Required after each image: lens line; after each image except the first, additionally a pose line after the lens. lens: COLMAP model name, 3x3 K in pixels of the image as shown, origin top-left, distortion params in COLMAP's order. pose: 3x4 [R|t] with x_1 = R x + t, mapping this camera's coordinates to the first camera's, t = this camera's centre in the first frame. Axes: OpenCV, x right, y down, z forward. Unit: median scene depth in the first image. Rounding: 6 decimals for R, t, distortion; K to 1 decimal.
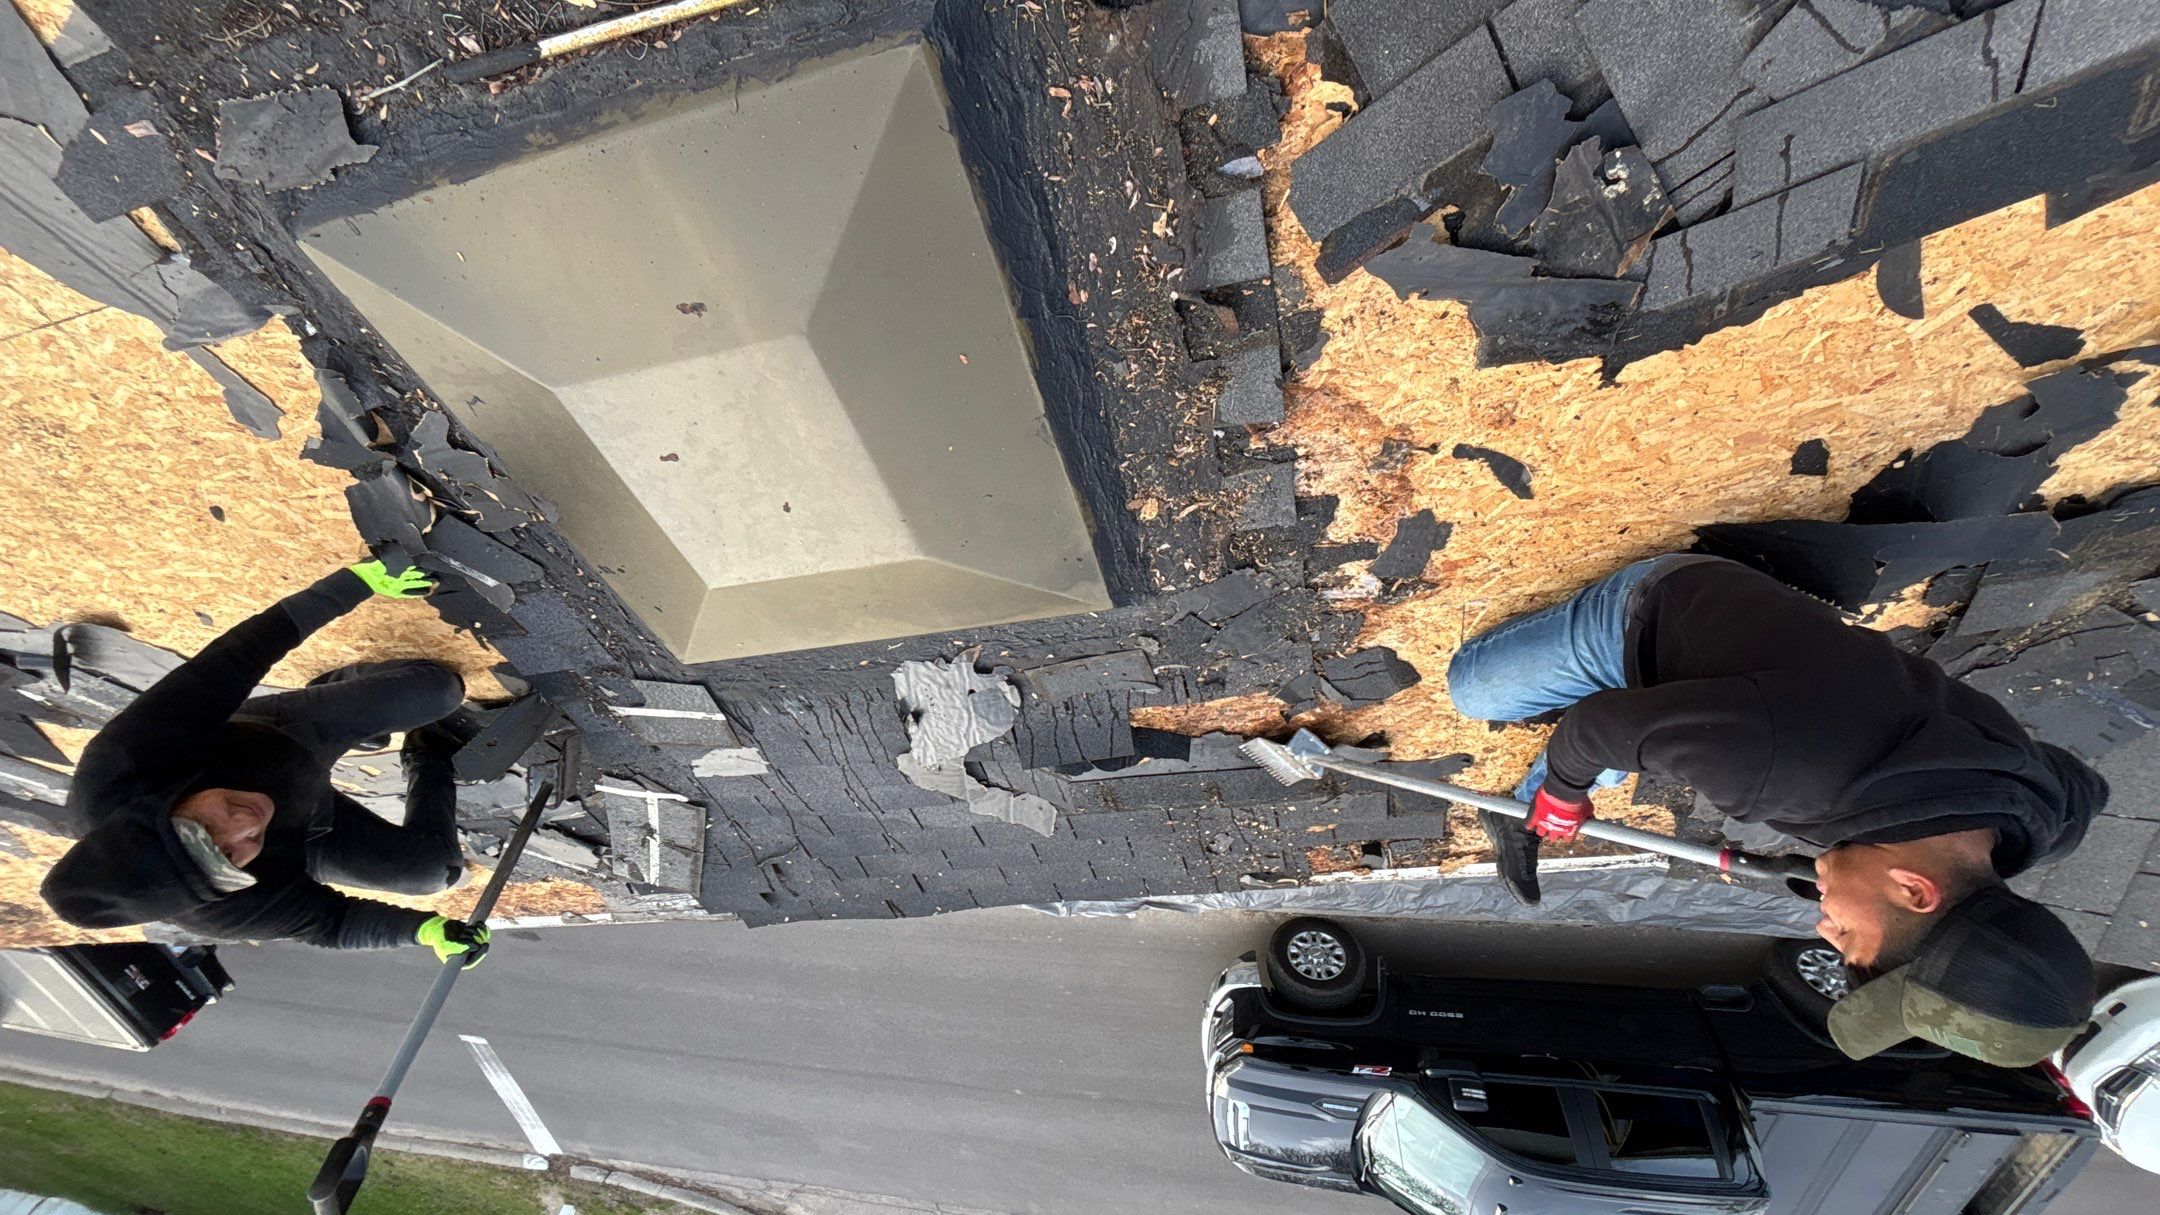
lens RADIAL K [[867.6, 0, 1090.9], [0, 867.6, 607.5], [0, 0, 1]] dist [-0.001833, 0.001332]
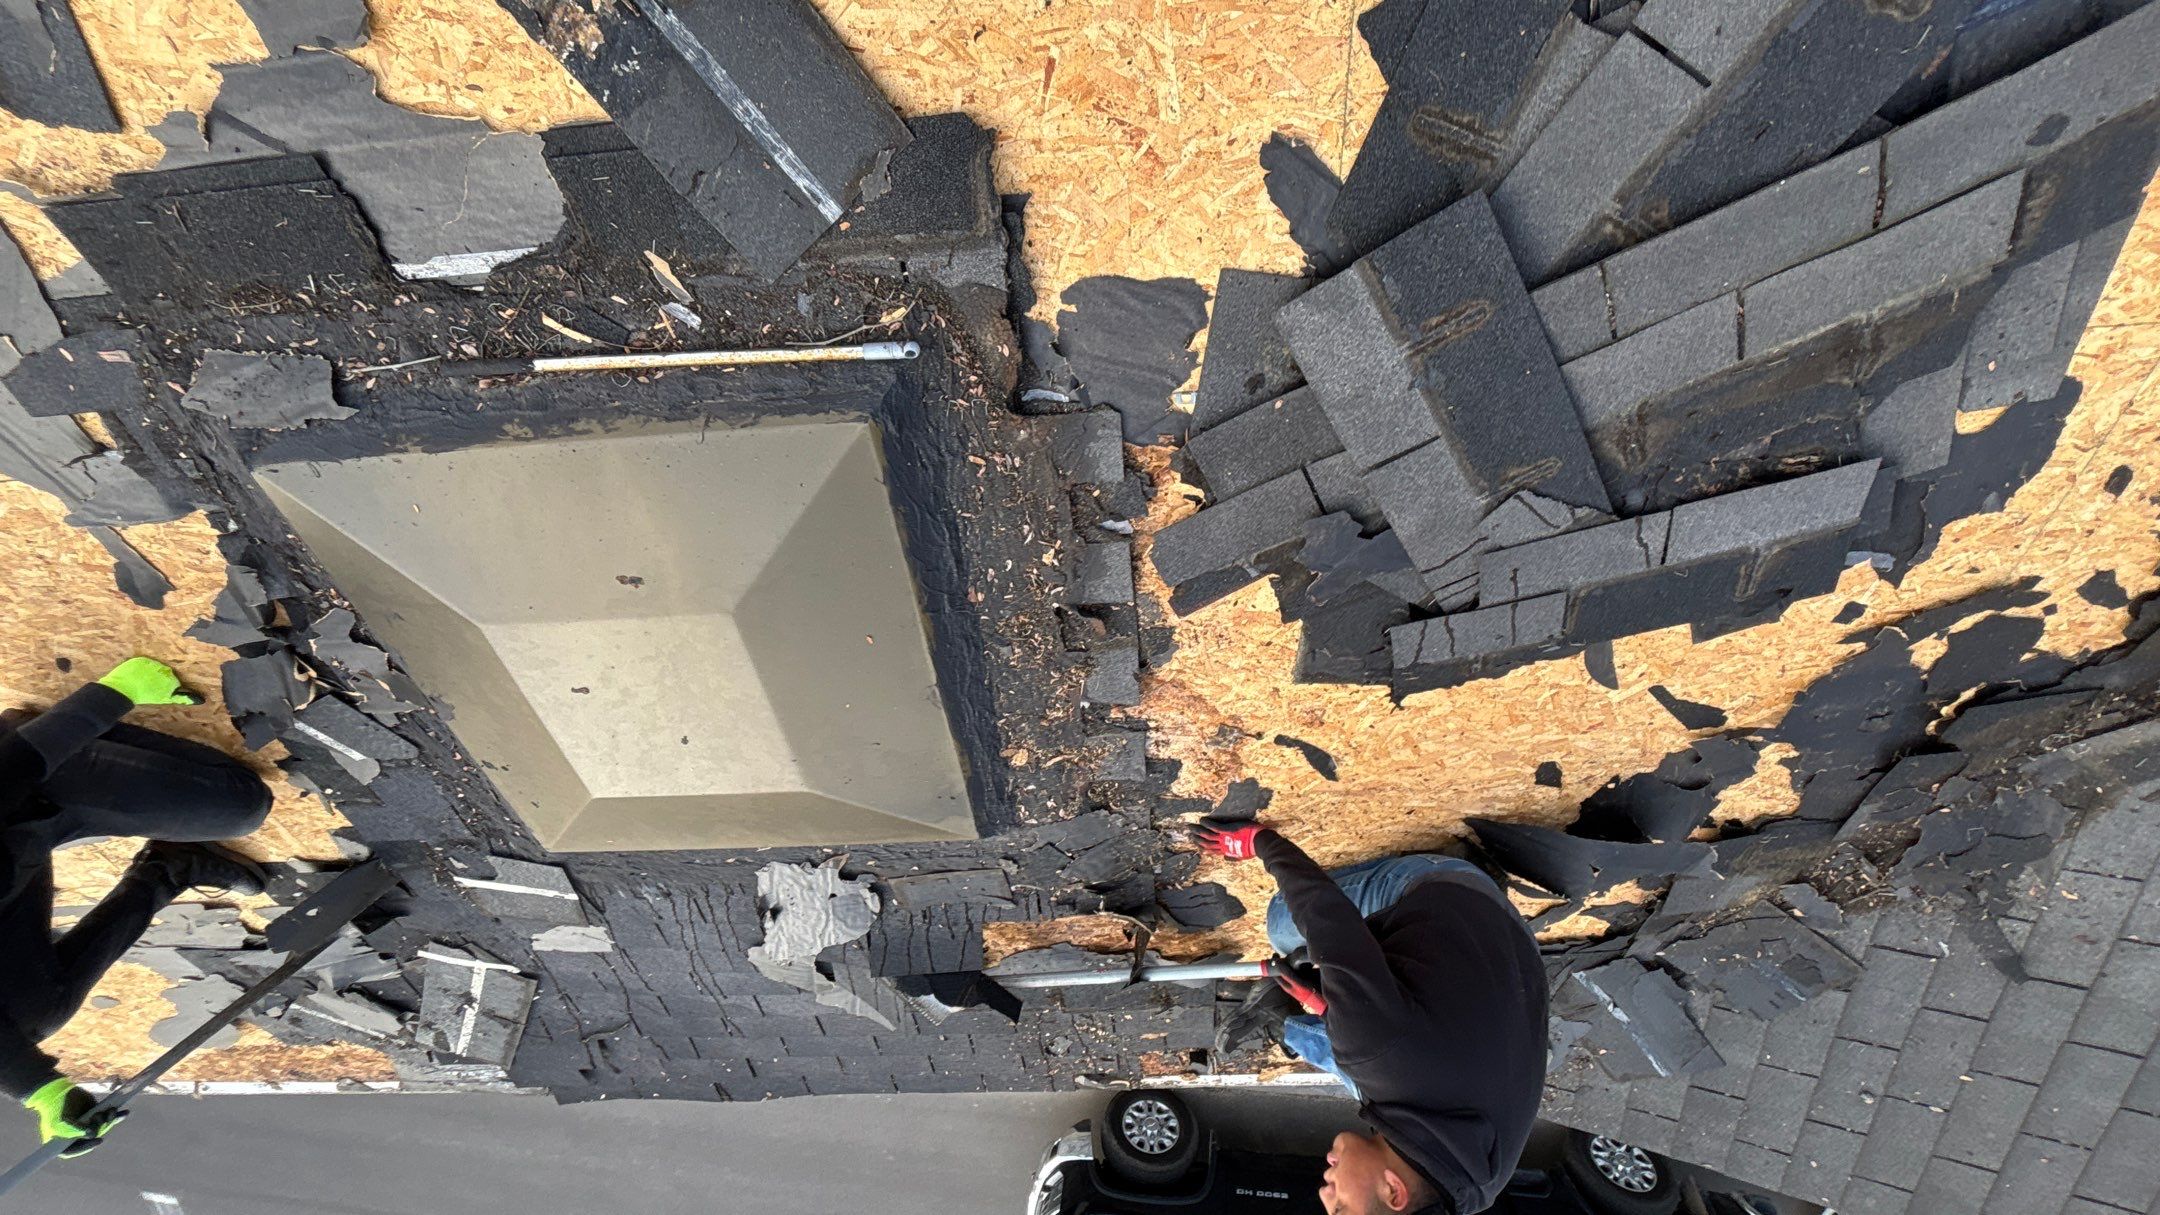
lens RADIAL K [[867.6, 0, 1089.2], [0, 867.6, 599.4], [0, 0, 1]] dist [-0.001833, 0.001332]
pose [[0.985584, 0.106314, 0.131615, -0.014991], [-0.087216, 0.985841, -0.143220, -0.180661], [-0.144978, 0.129676, 0.980900, -0.163854]]
